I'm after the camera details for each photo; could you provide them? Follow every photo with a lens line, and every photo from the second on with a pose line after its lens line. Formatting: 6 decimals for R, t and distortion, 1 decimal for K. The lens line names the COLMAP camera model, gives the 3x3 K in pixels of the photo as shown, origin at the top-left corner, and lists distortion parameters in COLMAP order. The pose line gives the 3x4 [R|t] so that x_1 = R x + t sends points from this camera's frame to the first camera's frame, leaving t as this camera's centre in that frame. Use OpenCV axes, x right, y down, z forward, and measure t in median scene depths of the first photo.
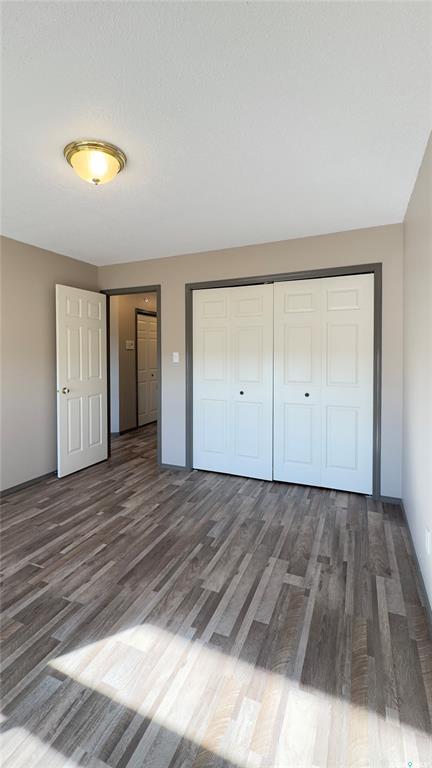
lens RADIAL K [[312.3, 0, 215.6], [0, 312.3, 378.1], [0, 0, 1]] dist [-0.000222, -0.000115]
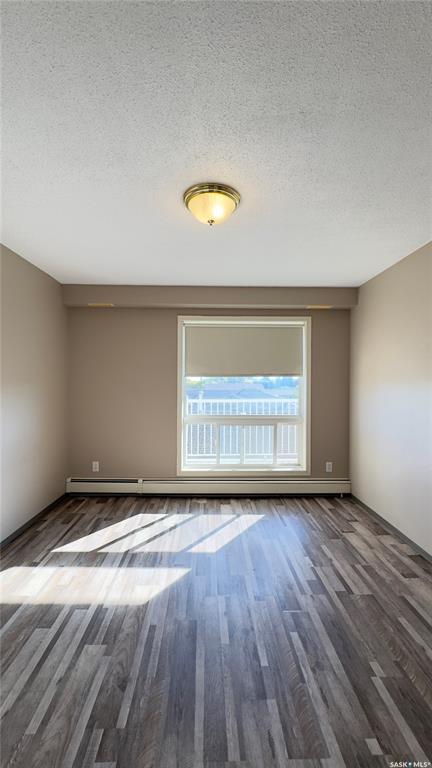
lens RADIAL K [[312.3, 0, 214.1], [0, 312.3, 380.0], [0, 0, 1]] dist [-0.000222, -0.000115]
pose [[-0.909464, -0.002921, -0.415772, 0.044008], [-0.035502, 0.996869, 0.070653, -0.166198], [0.414264, 0.079017, -0.906720, 1.757258]]
